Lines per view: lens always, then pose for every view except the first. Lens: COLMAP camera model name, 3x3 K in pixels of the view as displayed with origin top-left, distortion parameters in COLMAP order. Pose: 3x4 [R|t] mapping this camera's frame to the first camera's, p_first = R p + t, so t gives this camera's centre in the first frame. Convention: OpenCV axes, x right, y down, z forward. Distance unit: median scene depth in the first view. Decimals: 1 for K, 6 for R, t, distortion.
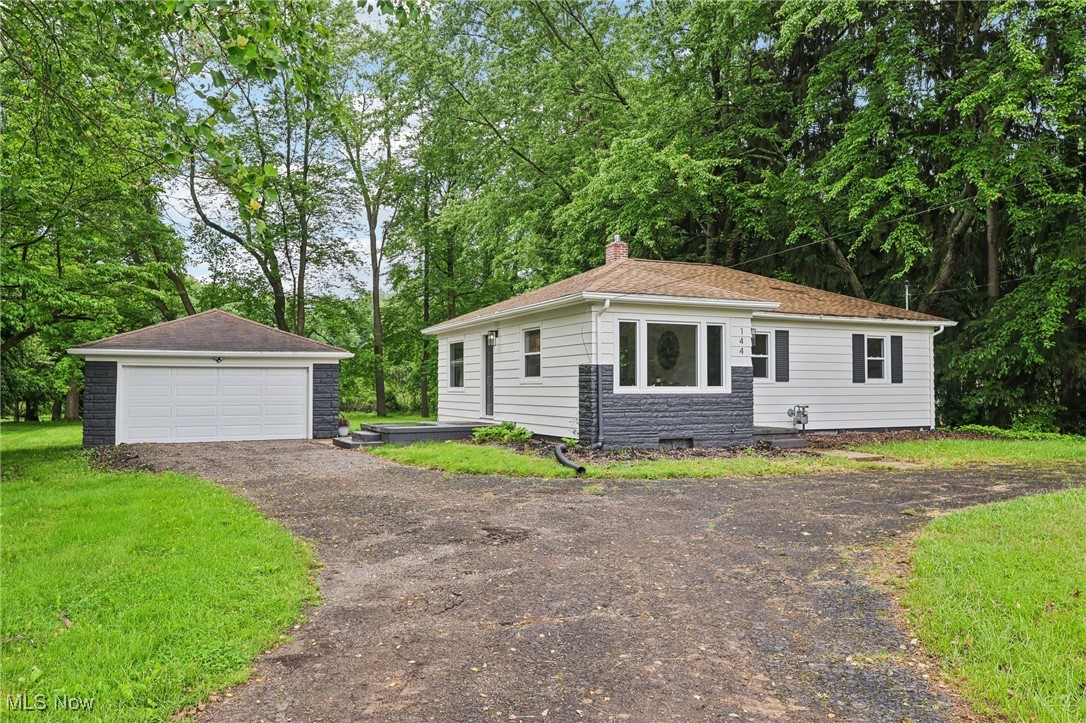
lens RADIAL K [[798.3, 0, 543.0], [0, 798.3, 361.5], [0, 0, 1]] dist [0.000565, 0.000427]
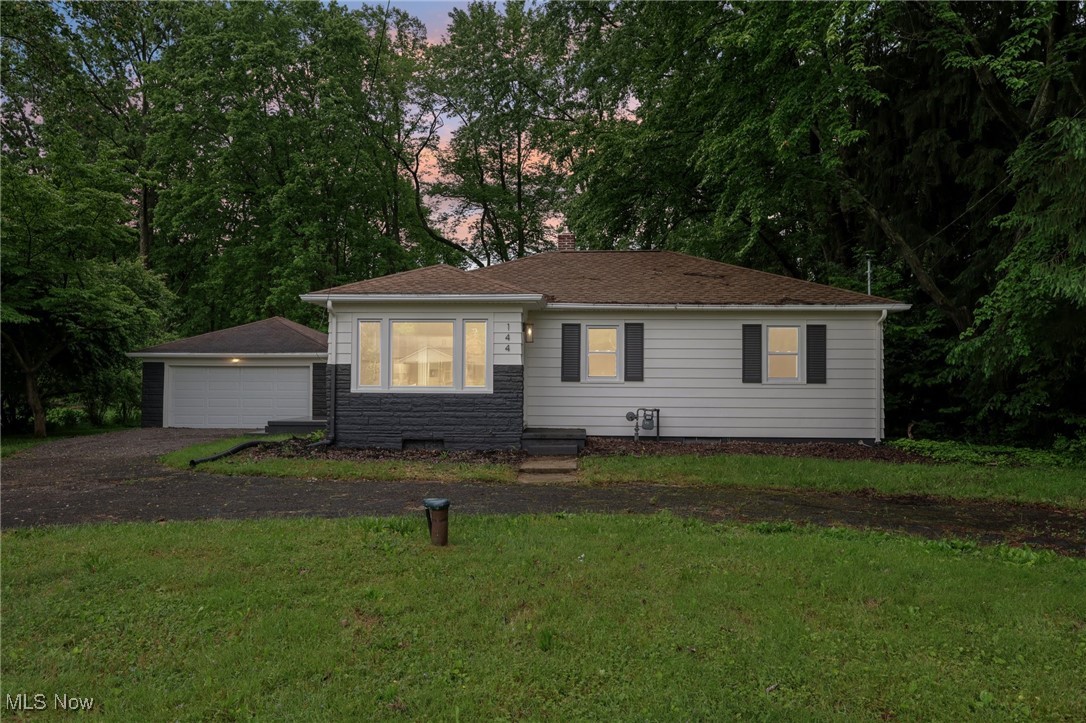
lens RADIAL K [[798.3, 0, 543.0], [0, 798.3, 361.5], [0, 0, 1]] dist [0.000565, 0.000427]
pose [[0.887476, -0.006039, -0.460815, 0.616882], [0.008874, 0.999953, 0.003986, -0.000788], [0.460769, -0.007627, 0.887487, 0.171091]]
